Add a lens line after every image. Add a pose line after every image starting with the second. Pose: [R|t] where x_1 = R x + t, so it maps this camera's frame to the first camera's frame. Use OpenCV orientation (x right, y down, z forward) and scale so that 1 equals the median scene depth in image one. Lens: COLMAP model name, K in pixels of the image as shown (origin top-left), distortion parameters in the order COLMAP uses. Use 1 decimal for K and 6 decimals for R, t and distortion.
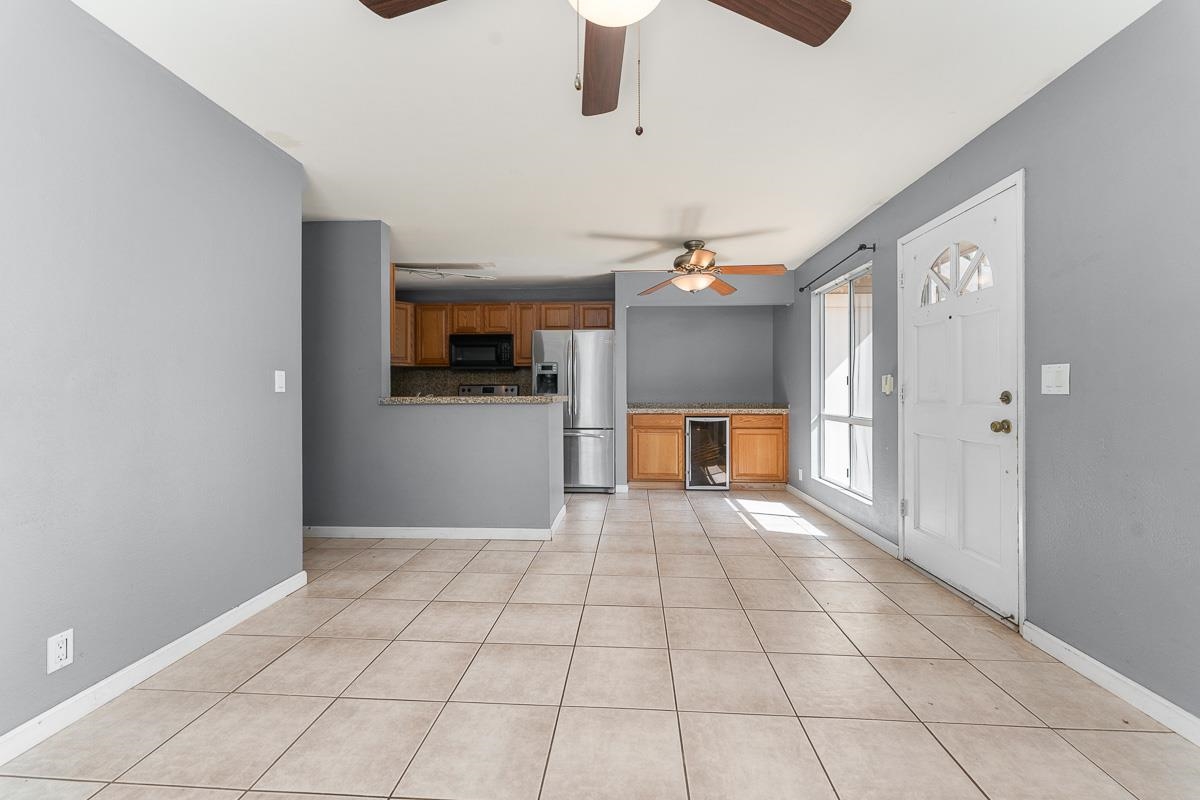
lens RADIAL K [[480.9, 0, 601.5], [0, 480.9, 391.9], [0, 0, 1]] dist [0.001598, 0.000101]
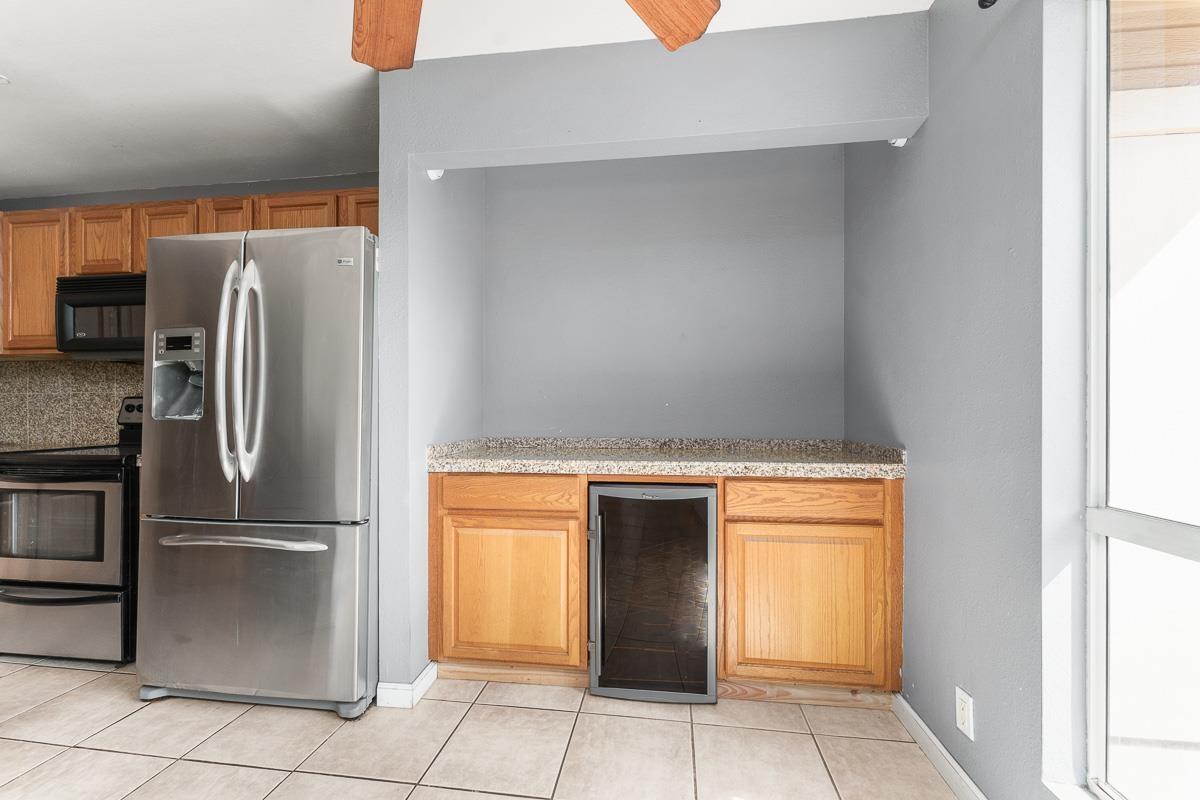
lens RADIAL K [[476.7, 0, 604.1], [0, 476.7, 415.3], [0, 0, 1]] dist [0.000432, 0.000126]
pose [[0.996811, -0.000376, -0.079799, 0.214998], [0.000851, 0.999982, 0.005915, 0.000637], [0.079795, -0.005964, 0.996793, 0.666070]]
